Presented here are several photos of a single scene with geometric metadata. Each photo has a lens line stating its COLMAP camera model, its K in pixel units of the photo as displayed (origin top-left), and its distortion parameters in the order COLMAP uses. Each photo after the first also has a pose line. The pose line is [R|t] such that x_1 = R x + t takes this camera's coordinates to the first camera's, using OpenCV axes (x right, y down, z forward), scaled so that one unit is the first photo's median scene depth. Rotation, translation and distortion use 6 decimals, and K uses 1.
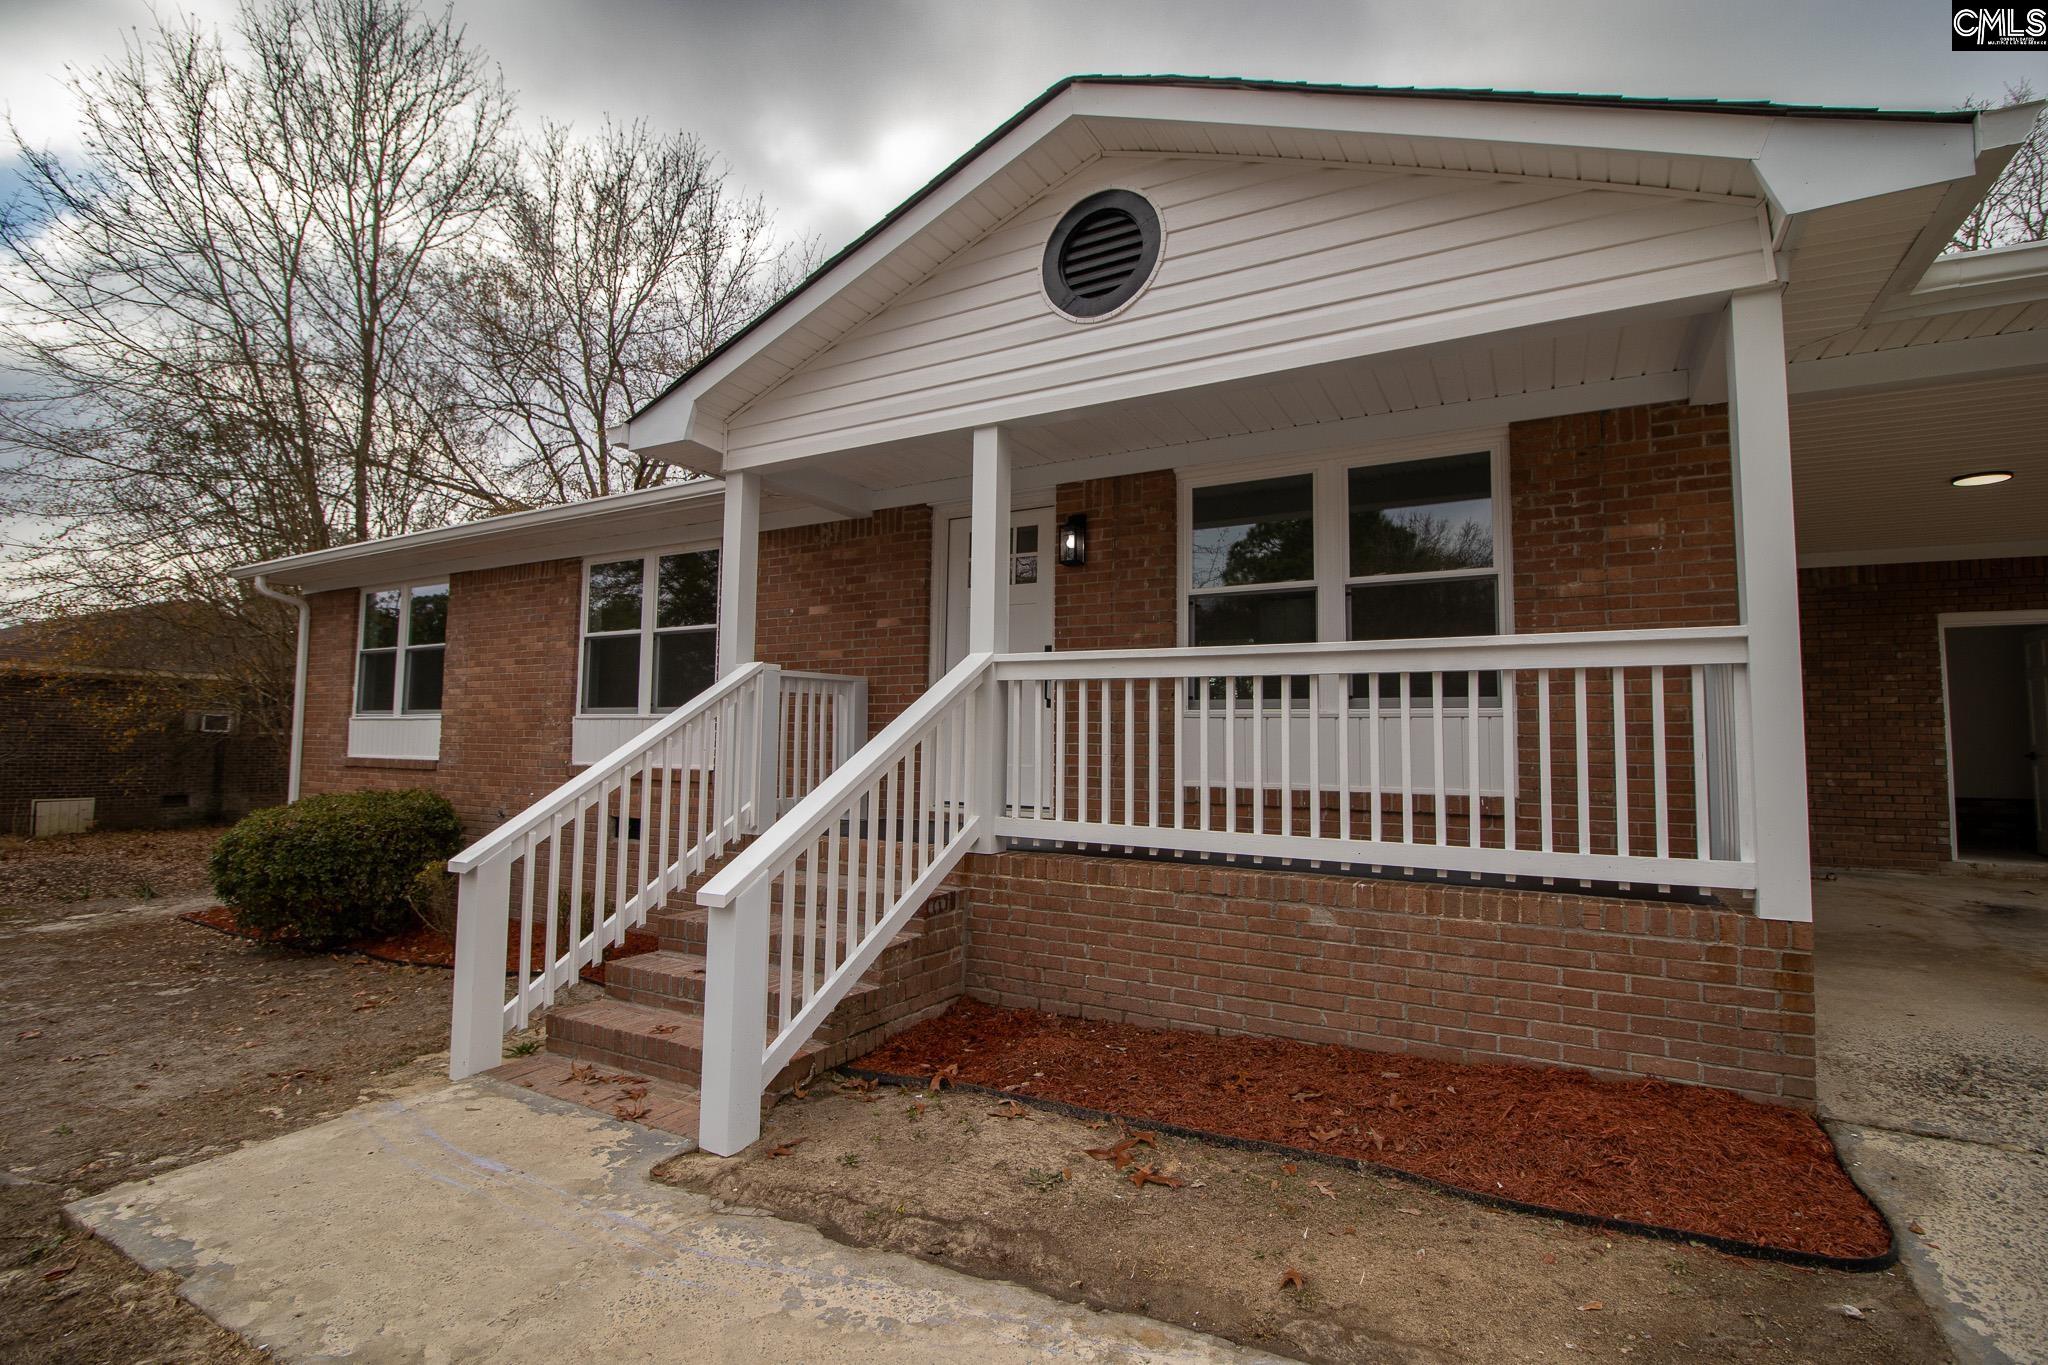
lens RADIAL K [[949.5, 0, 1025.7], [0, 949.5, 675.3], [0, 0, 1]] dist [-0.001521, -0.010967]
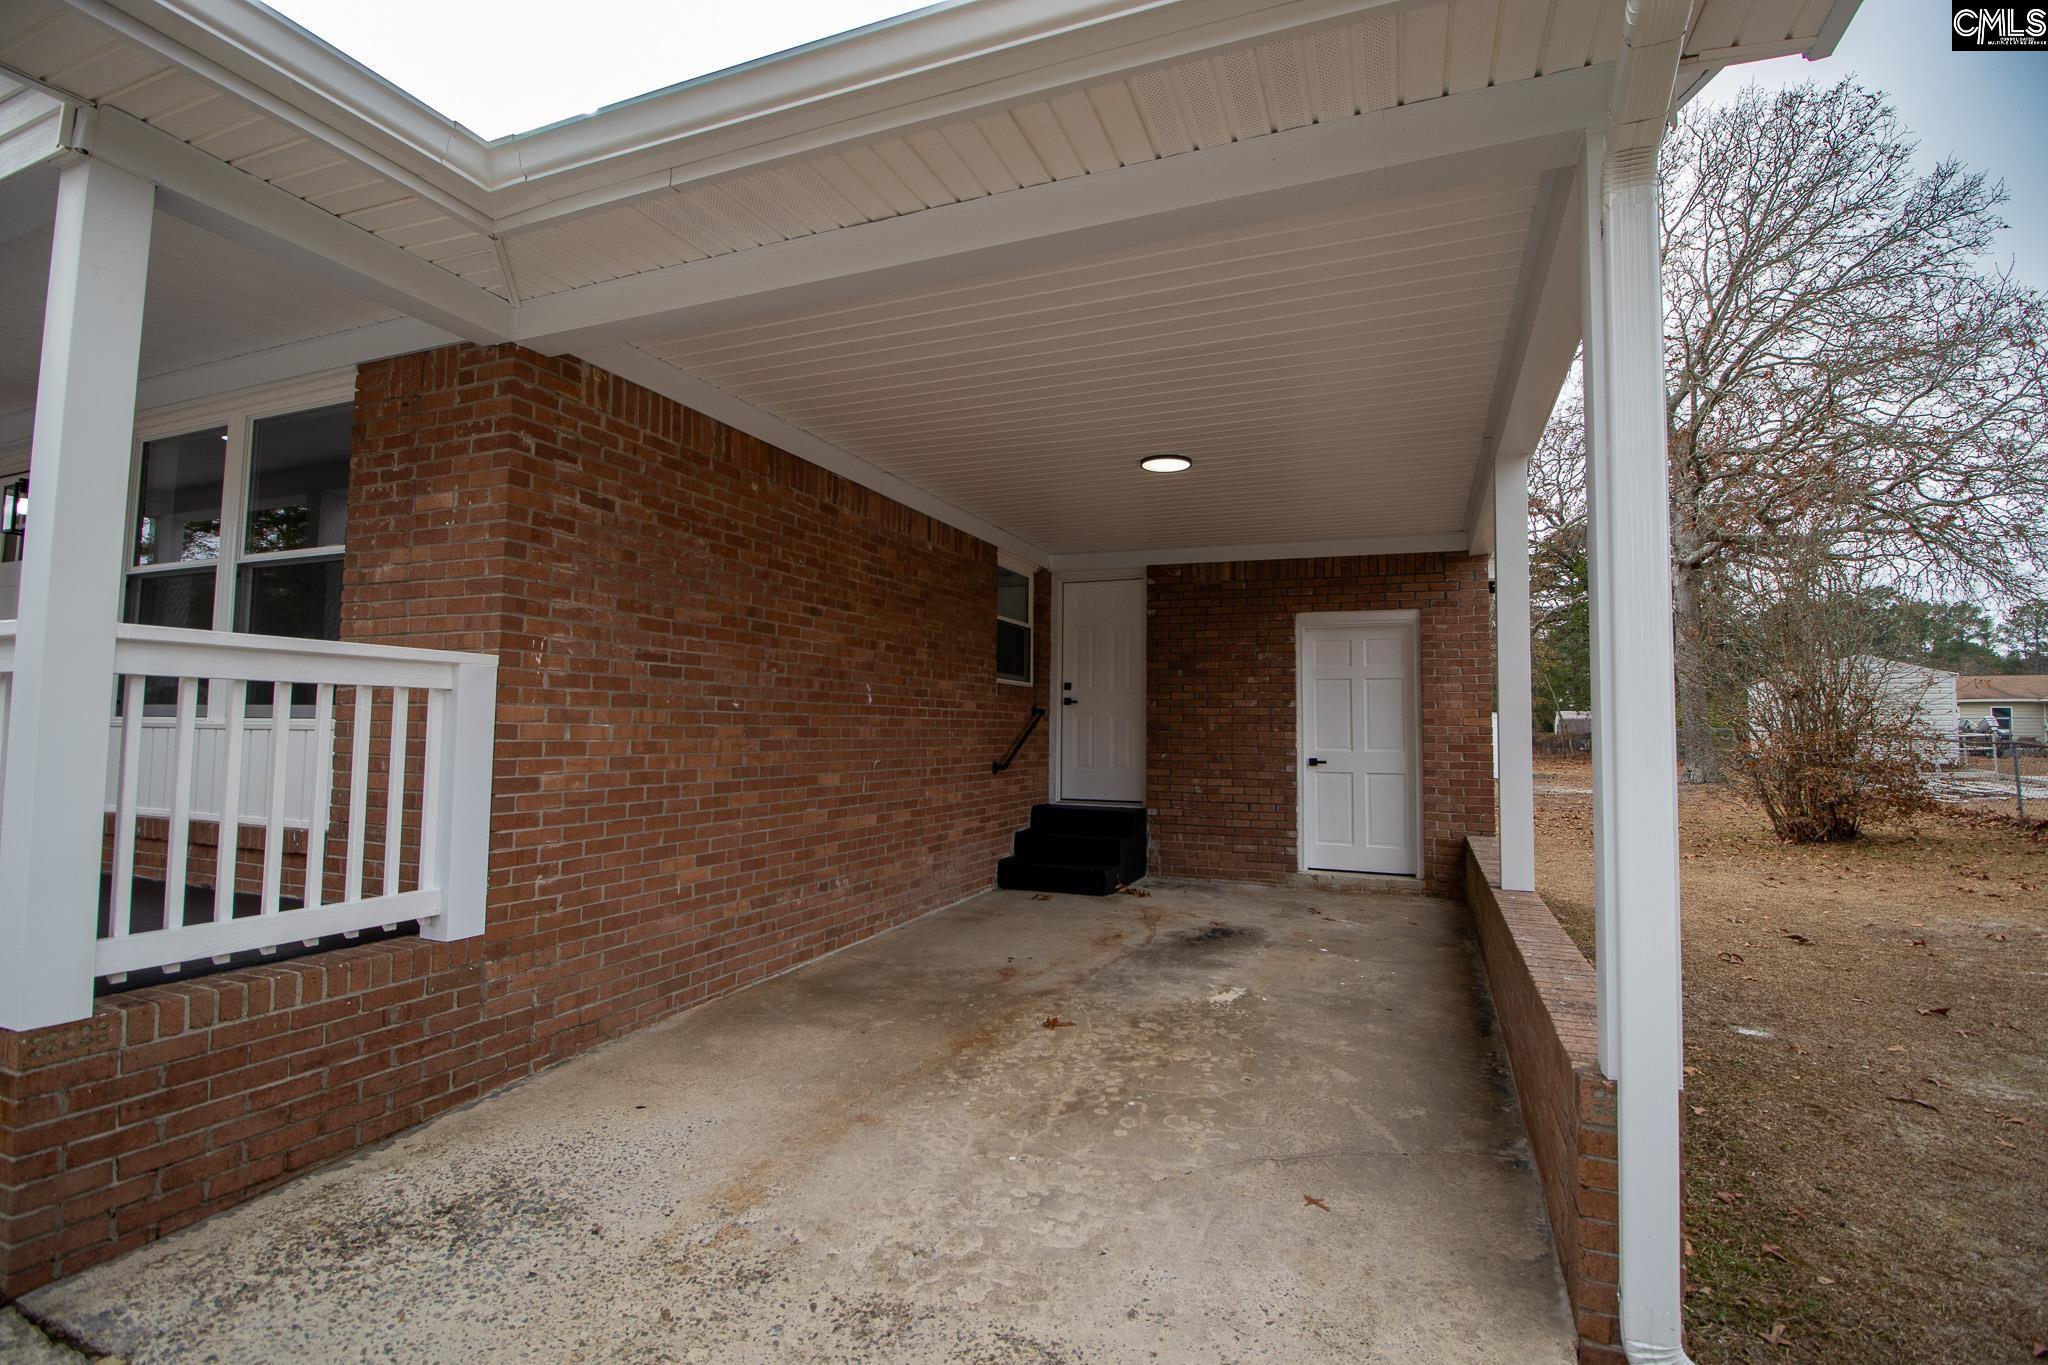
lens RADIAL K [[949.5, 0, 1024.9], [0, 949.5, 681.5], [0, 0, 1]] dist [-0.001521, -0.010967]
pose [[0.992120, 0.006926, 0.125096, 0.590408], [-0.009166, 0.999808, 0.017341, -0.010540], [-0.124952, -0.018351, 0.991993, 0.079052]]
